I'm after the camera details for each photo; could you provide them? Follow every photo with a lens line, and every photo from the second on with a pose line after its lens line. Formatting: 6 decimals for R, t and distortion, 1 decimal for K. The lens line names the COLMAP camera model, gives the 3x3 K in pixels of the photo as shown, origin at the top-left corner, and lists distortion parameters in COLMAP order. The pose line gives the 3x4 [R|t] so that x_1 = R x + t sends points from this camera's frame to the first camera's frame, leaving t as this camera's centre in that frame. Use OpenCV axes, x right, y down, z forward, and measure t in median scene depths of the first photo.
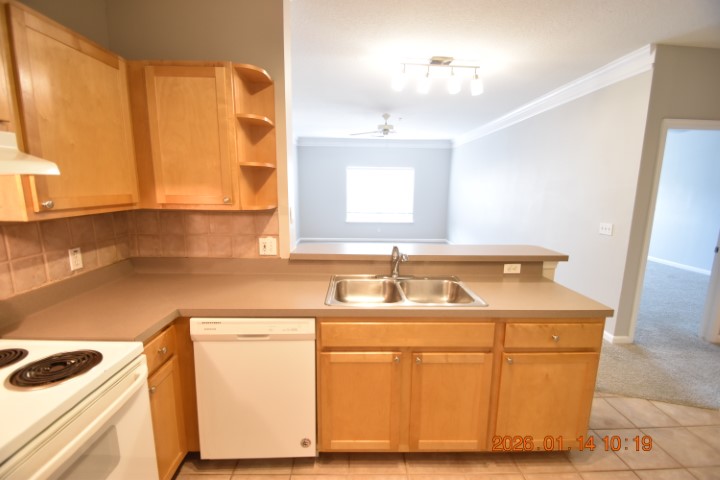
lens RADIAL K [[316.4, 0, 358.0], [0, 316.4, 243.1], [0, 0, 1]] dist [0.016966, -0.017189]
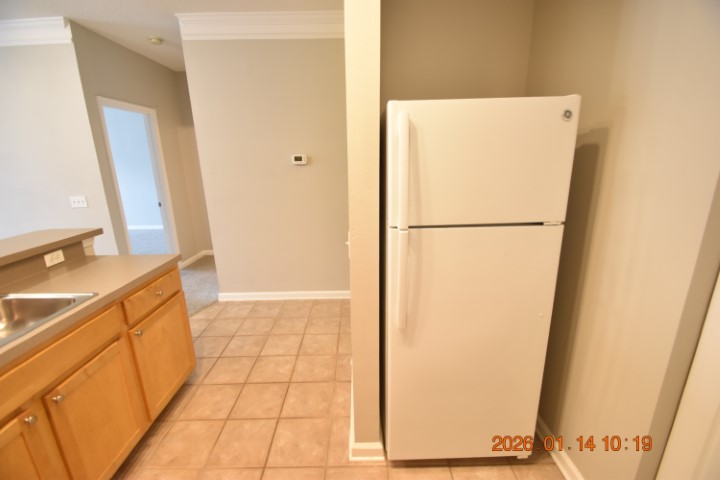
lens RADIAL K [[316.4, 0, 358.0], [0, 316.4, 243.1], [0, 0, 1]] dist [0.016966, -0.017189]
pose [[0.017029, -0.270067, 0.962691, -0.369113], [0.193364, 0.945543, 0.261836, -0.026526], [-0.980979, 0.181691, 0.068323, 0.185427]]
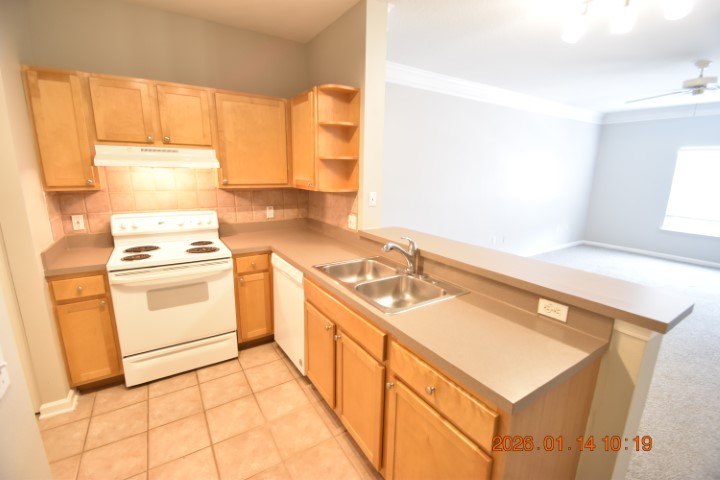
lens RADIAL K [[316.4, 0, 358.0], [0, 316.4, 243.1], [0, 0, 1]] dist [0.016966, -0.017189]
pose [[0.523148, 0.187108, -0.831449, 0.974504], [-0.158937, 0.979906, 0.120513, -0.078311], [0.837291, 0.069102, 0.542374, 0.414659]]
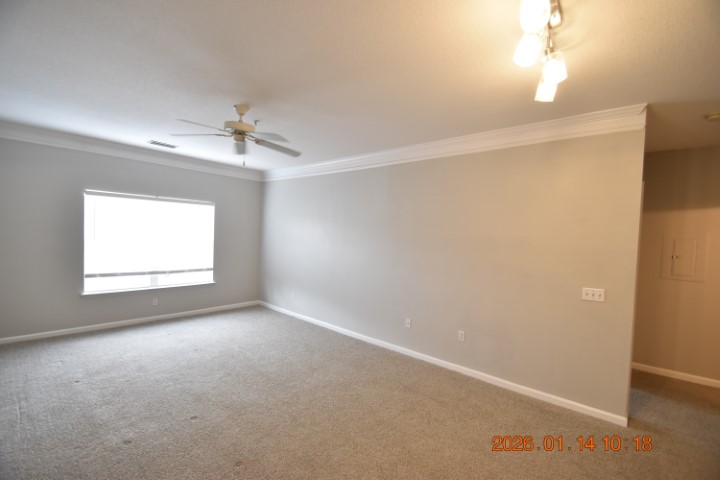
lens RADIAL K [[316.4, 0, 358.0], [0, 316.4, 243.1], [0, 0, 1]] dist [0.016966, -0.017189]
pose [[0.673502, -0.006809, 0.739154, -0.579399], [0.096063, 0.992284, -0.078389, -0.335308], [-0.732917, 0.123801, 0.668959, 1.621008]]
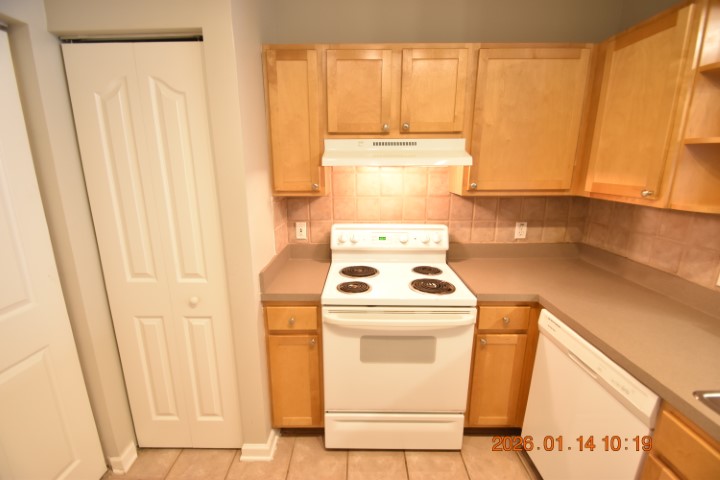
lens RADIAL K [[316.4, 0, 358.0], [0, 316.4, 243.1], [0, 0, 1]] dist [0.016966, -0.017189]
pose [[-0.020453, 0.226816, -0.973723, 0.358806], [-0.173852, 0.958282, 0.226871, -0.073851], [0.984559, 0.173924, 0.019833, 0.336312]]
